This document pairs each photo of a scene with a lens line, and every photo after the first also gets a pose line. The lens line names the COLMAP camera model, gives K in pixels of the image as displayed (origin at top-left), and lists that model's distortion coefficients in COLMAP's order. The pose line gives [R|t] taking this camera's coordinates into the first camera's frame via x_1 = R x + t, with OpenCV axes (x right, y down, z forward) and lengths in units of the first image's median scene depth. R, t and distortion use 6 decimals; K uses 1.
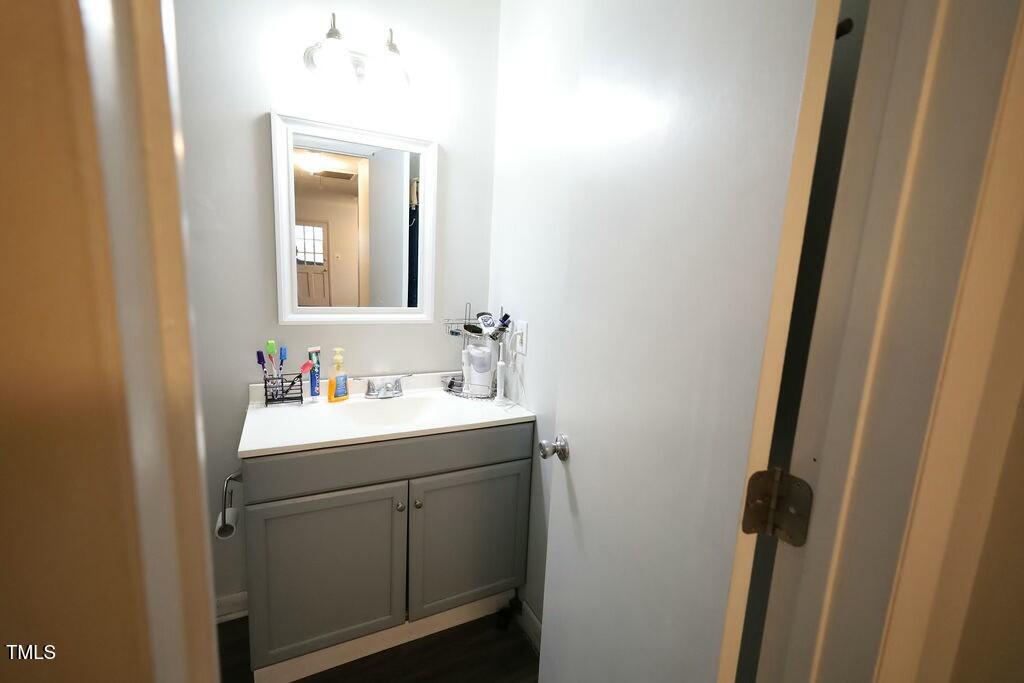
lens RADIAL K [[444.4, 0, 512.4], [0, 444.4, 342.2], [0, 0, 1]] dist [0.002149, 0.000180]
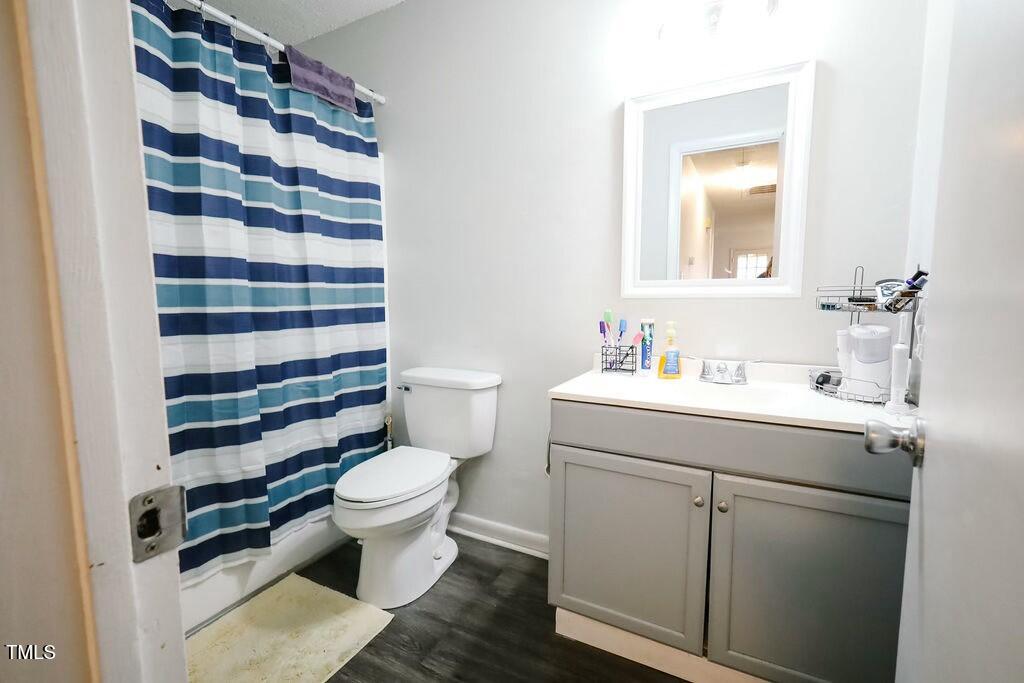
lens RADIAL K [[444.4, 0, 513.1], [0, 444.4, 343.0], [0, 0, 1]] dist [0.002149, 0.000180]
pose [[0.570235, 0.026602, -0.821051, 0.188246], [-0.104749, 0.993672, -0.040554, 0.131712], [0.814776, 0.109129, 0.569413, 0.199012]]
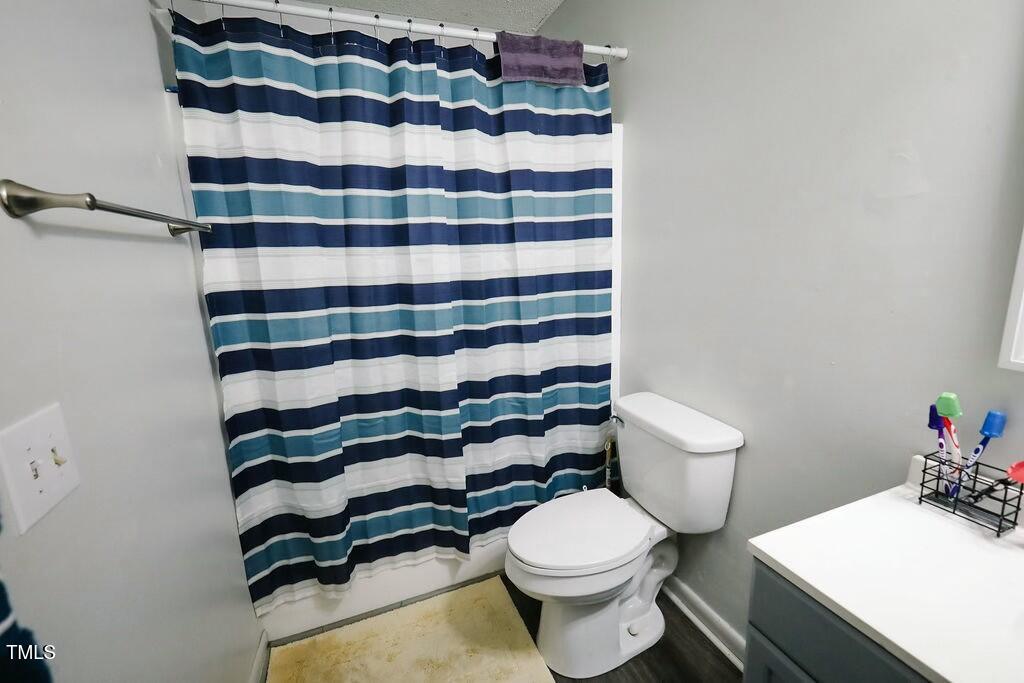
lens RADIAL K [[444.4, 0, 510.8], [0, 444.4, 343.0], [0, 0, 1]] dist [0.002149, 0.000180]
pose [[-0.107604, 0.153533, -0.982267, 0.019784], [-0.134599, 0.976658, 0.167401, -0.073407], [0.985040, 0.150225, -0.084427, 0.482517]]
